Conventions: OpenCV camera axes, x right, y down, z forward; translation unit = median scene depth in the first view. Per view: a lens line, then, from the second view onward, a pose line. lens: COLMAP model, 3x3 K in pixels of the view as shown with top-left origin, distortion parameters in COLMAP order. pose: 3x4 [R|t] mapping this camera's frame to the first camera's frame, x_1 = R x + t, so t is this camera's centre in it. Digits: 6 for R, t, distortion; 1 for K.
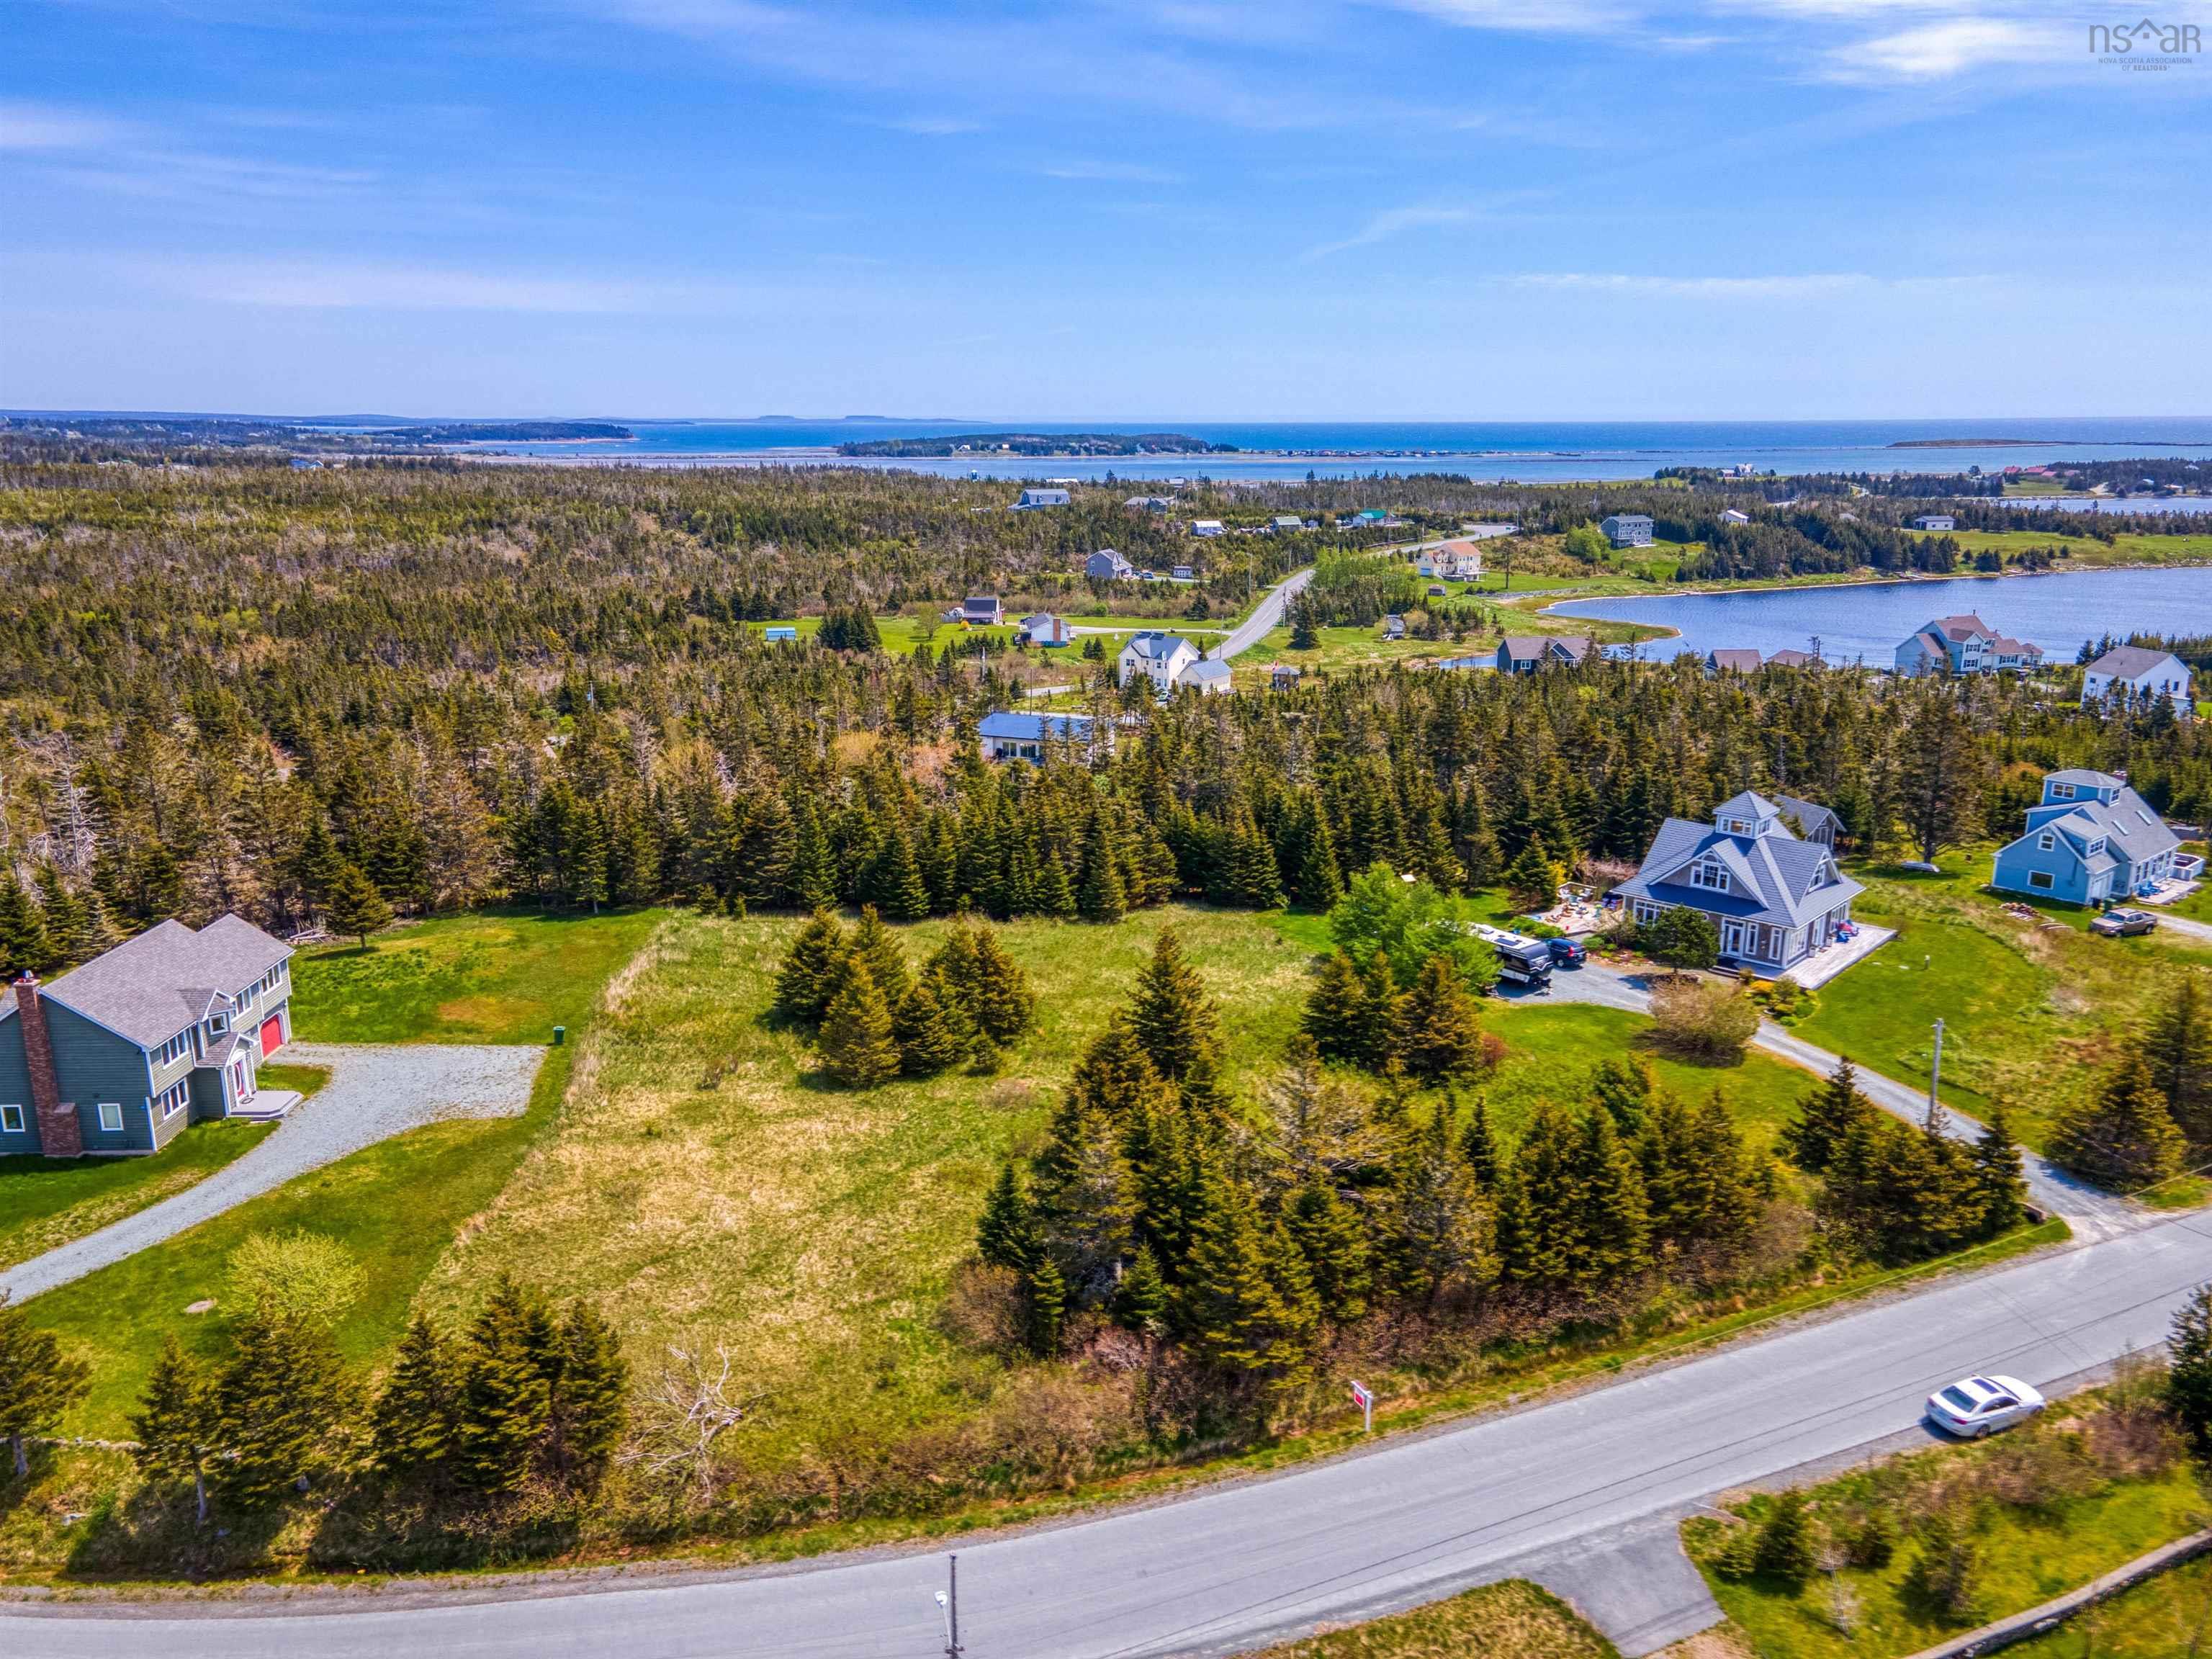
lens RADIAL K [[1569.4, 0, 1092.4], [0, 1569.4, 823.8], [0, 0, 1]] dist [0.039196, -0.001779]
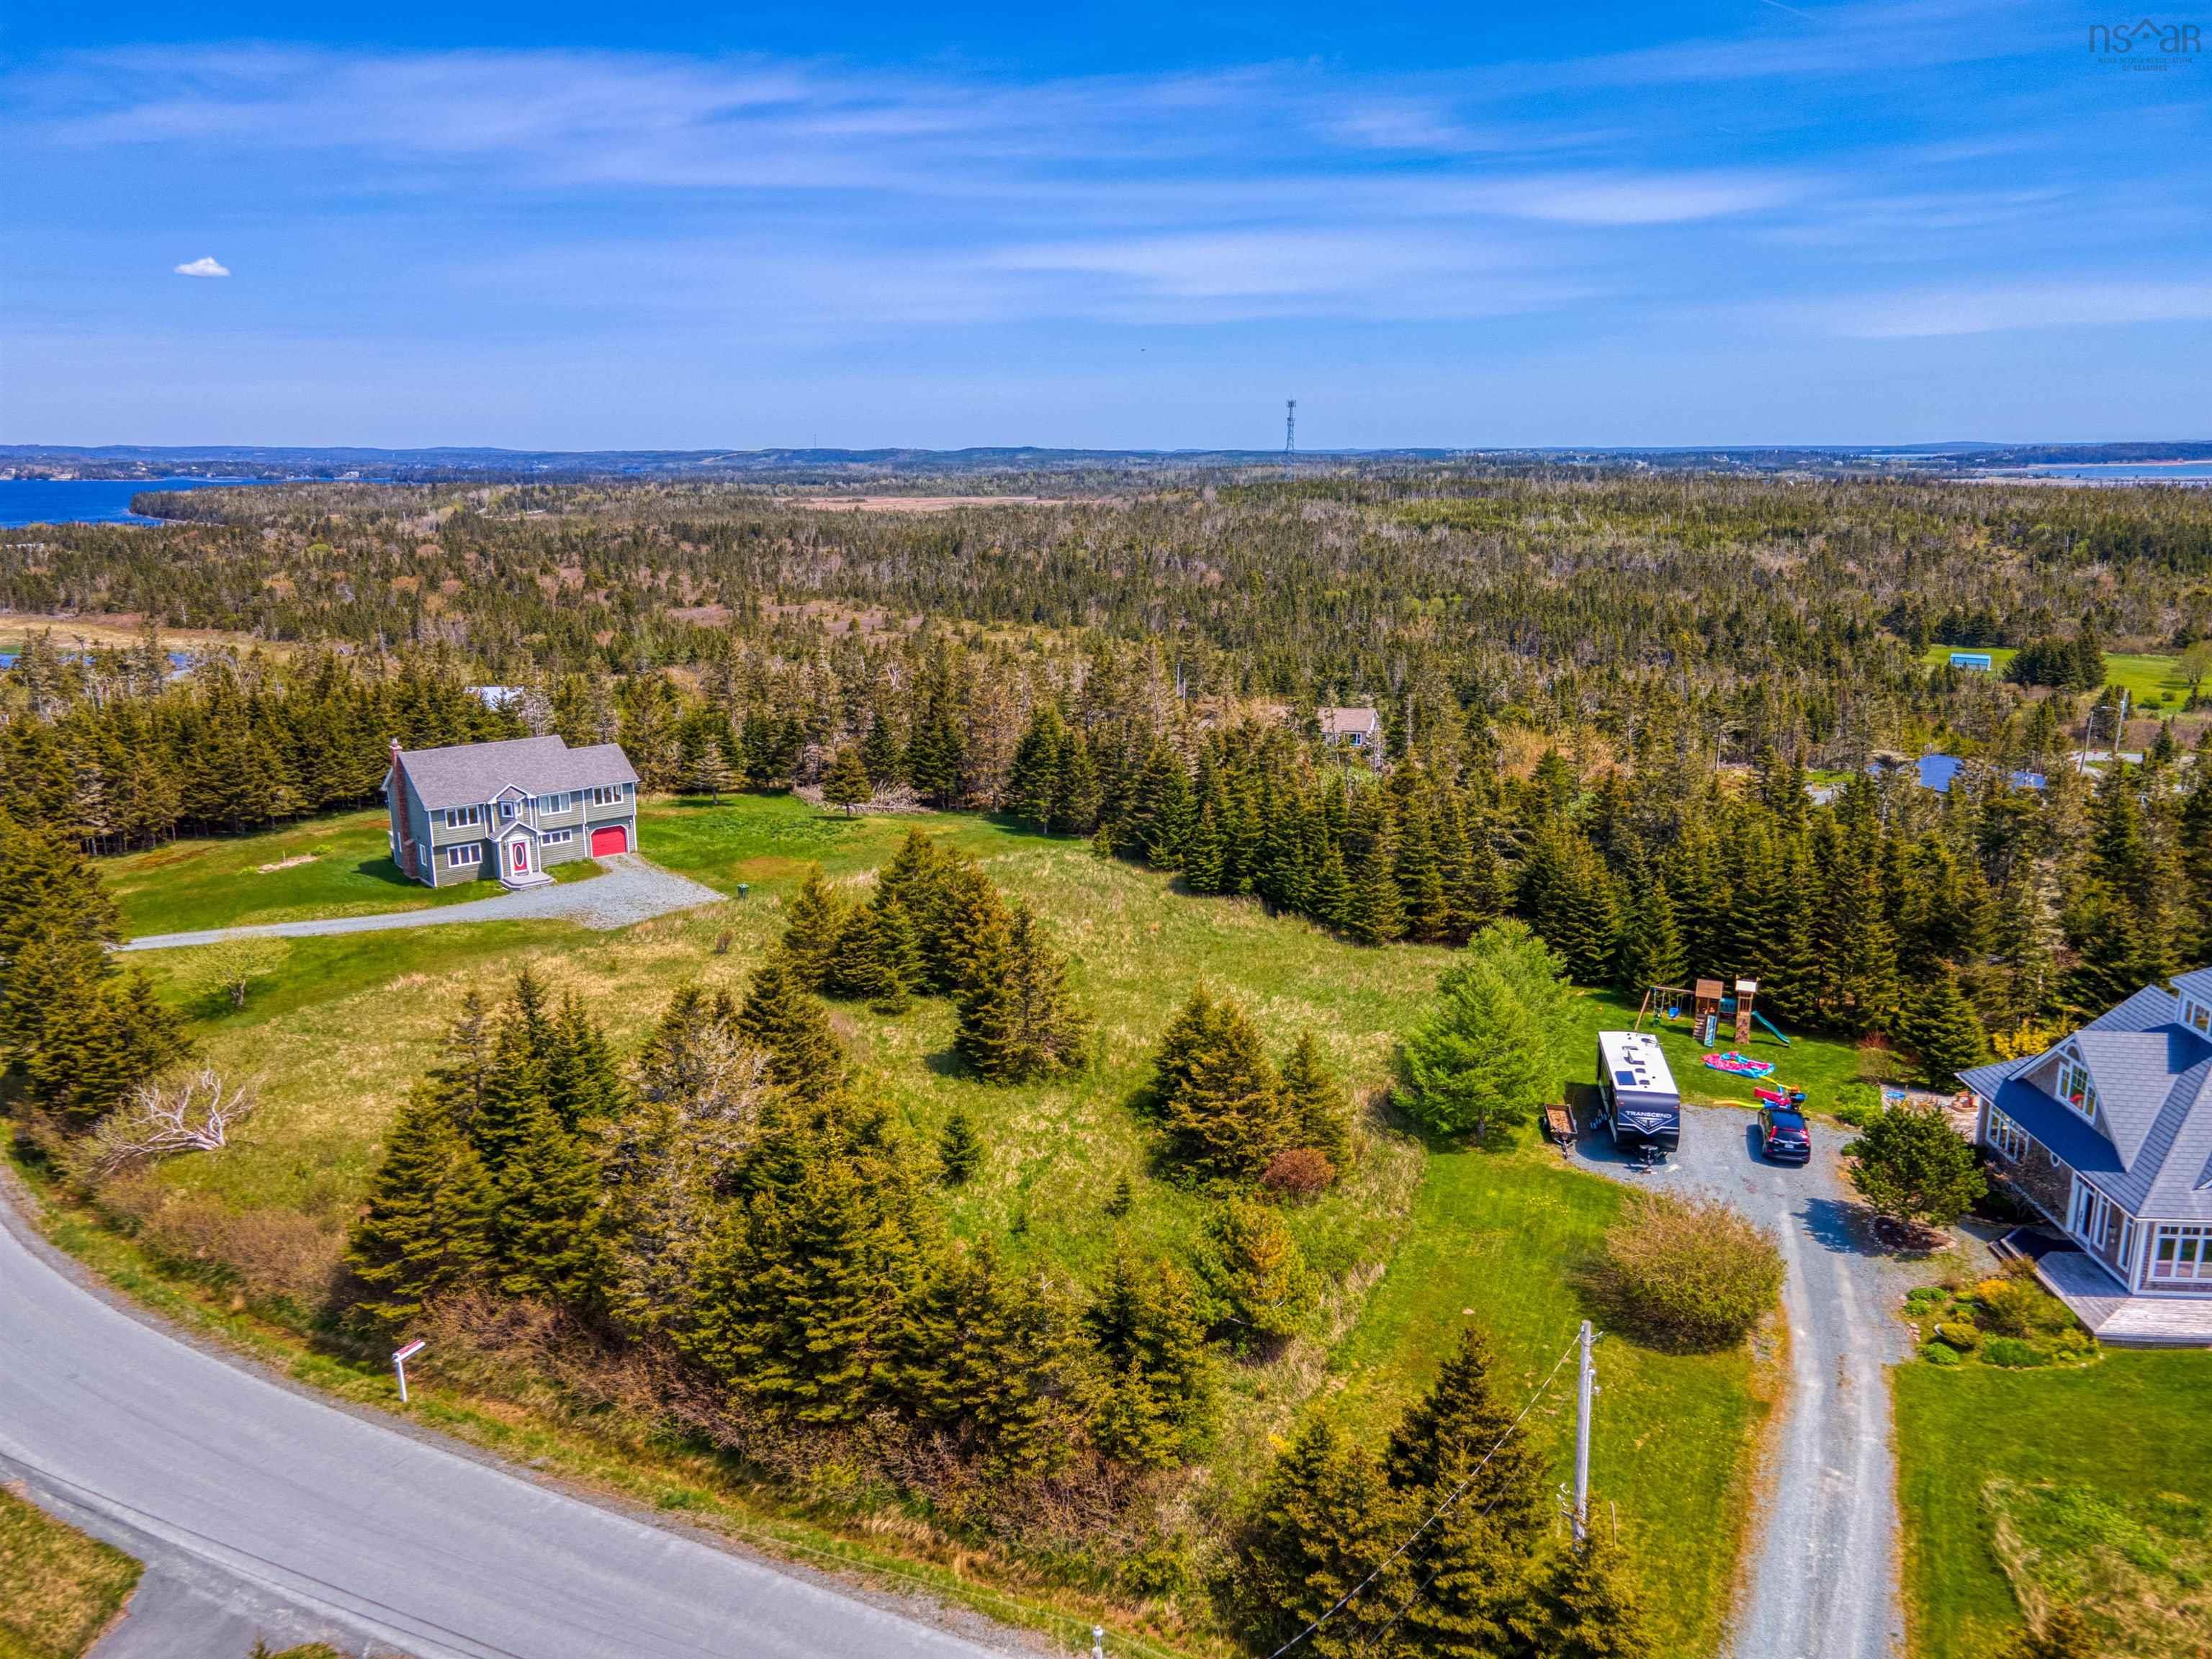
lens RADIAL K [[1569.4, 0, 1092.4], [0, 1569.4, 823.8], [0, 0, 1]] dist [0.039196, -0.001779]
pose [[0.633861, 0.169119, -0.754731, 0.598130], [-0.180569, 0.981194, 0.068214, -0.032069], [0.752074, 0.093042, 0.652478, 0.403376]]
